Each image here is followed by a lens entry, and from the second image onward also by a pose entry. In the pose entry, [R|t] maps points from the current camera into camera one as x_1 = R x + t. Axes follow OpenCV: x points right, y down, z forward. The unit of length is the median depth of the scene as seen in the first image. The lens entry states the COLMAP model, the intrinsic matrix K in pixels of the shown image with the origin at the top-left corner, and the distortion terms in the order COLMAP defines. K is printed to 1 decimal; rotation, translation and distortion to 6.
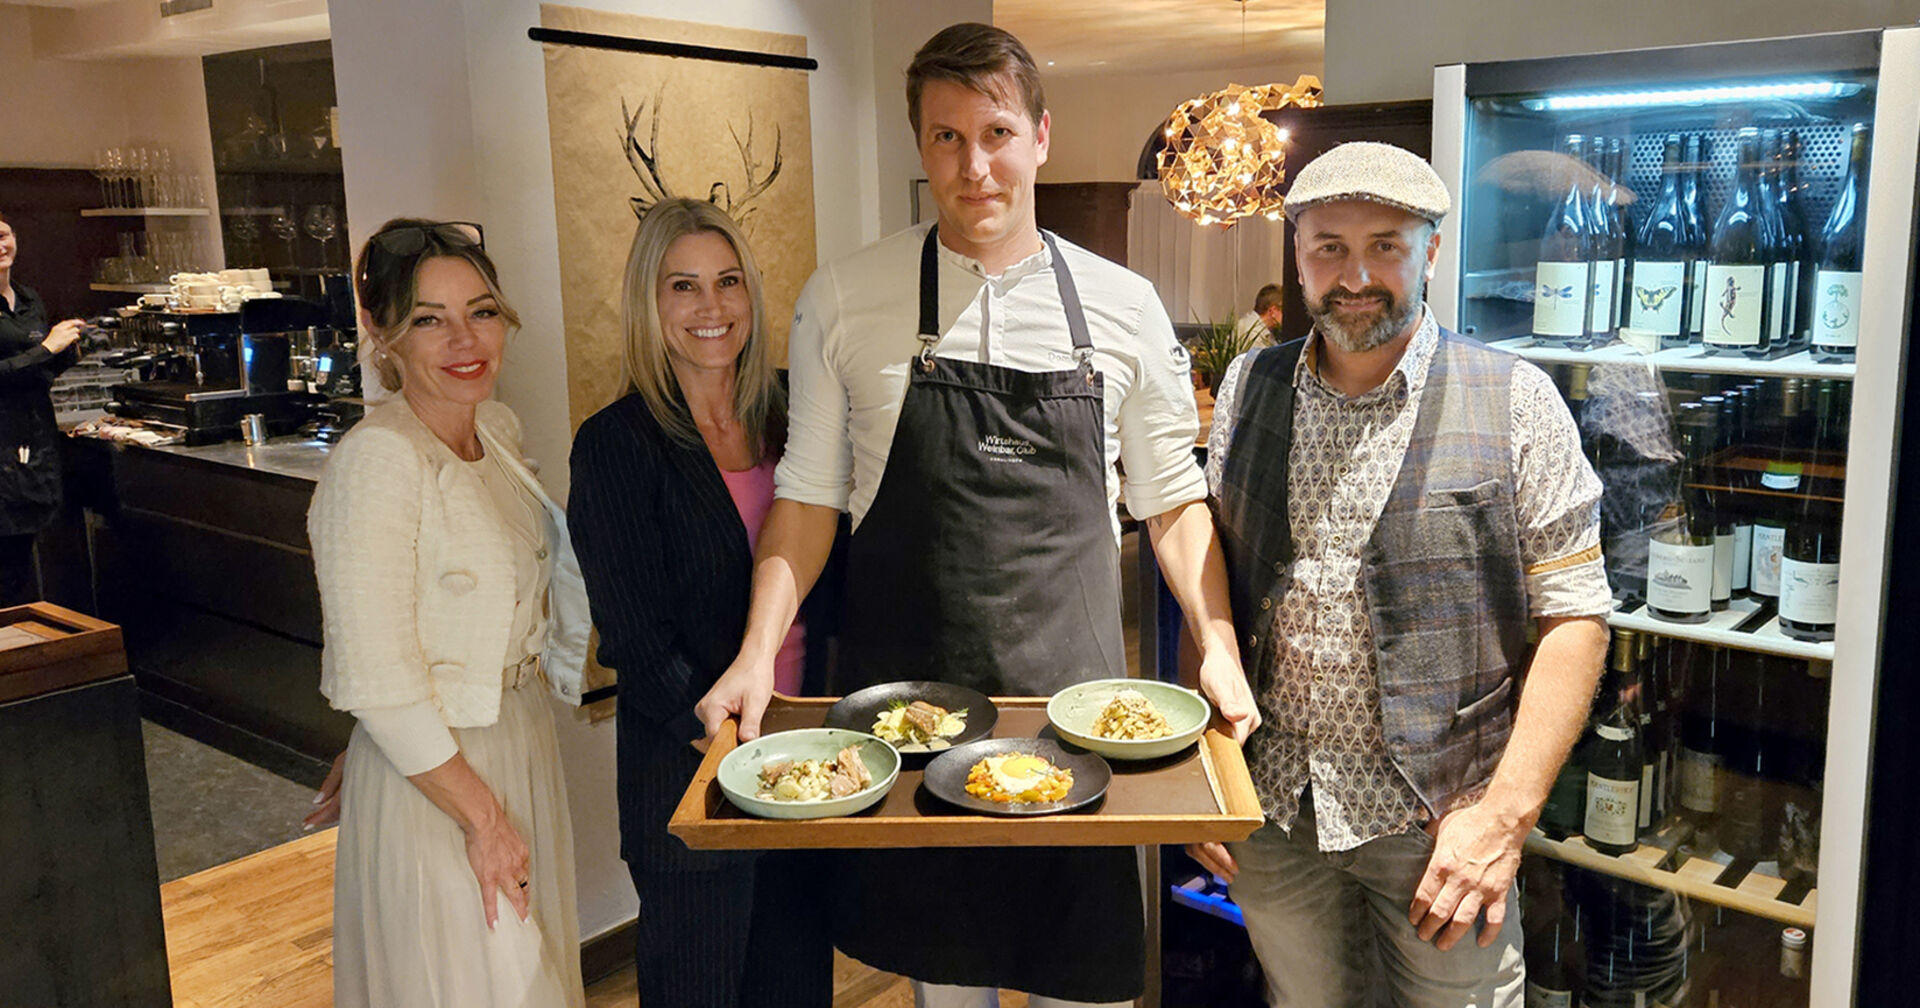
lens RADIAL K [[1560.6, 0, 960.0], [0, 1560.6, 504.0], [0, 0, 1]] dist [-0.001238, 0.000068]
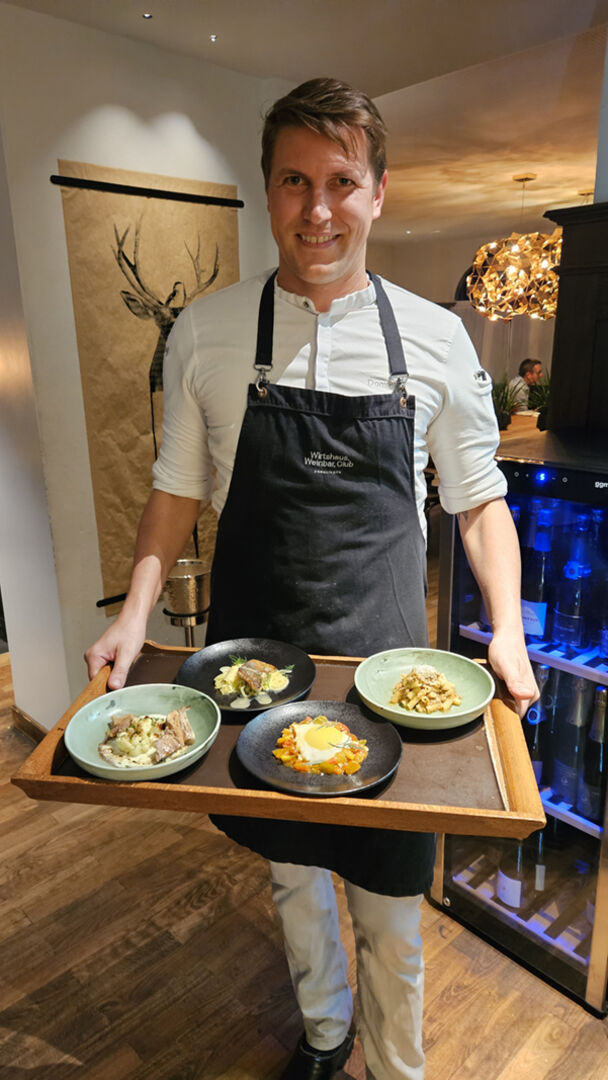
lens RADIAL K [[699.4, 0, 225.8], [0, 699.4, 549.9], [0, 0, 1]] dist [0.000737, -0.003191]
pose [[0.982583, 0.042629, -0.180869, 0.050478], [-0.022182, 0.993279, 0.113600, -0.027237], [0.184496, -0.107610, 0.976924, 0.446678]]
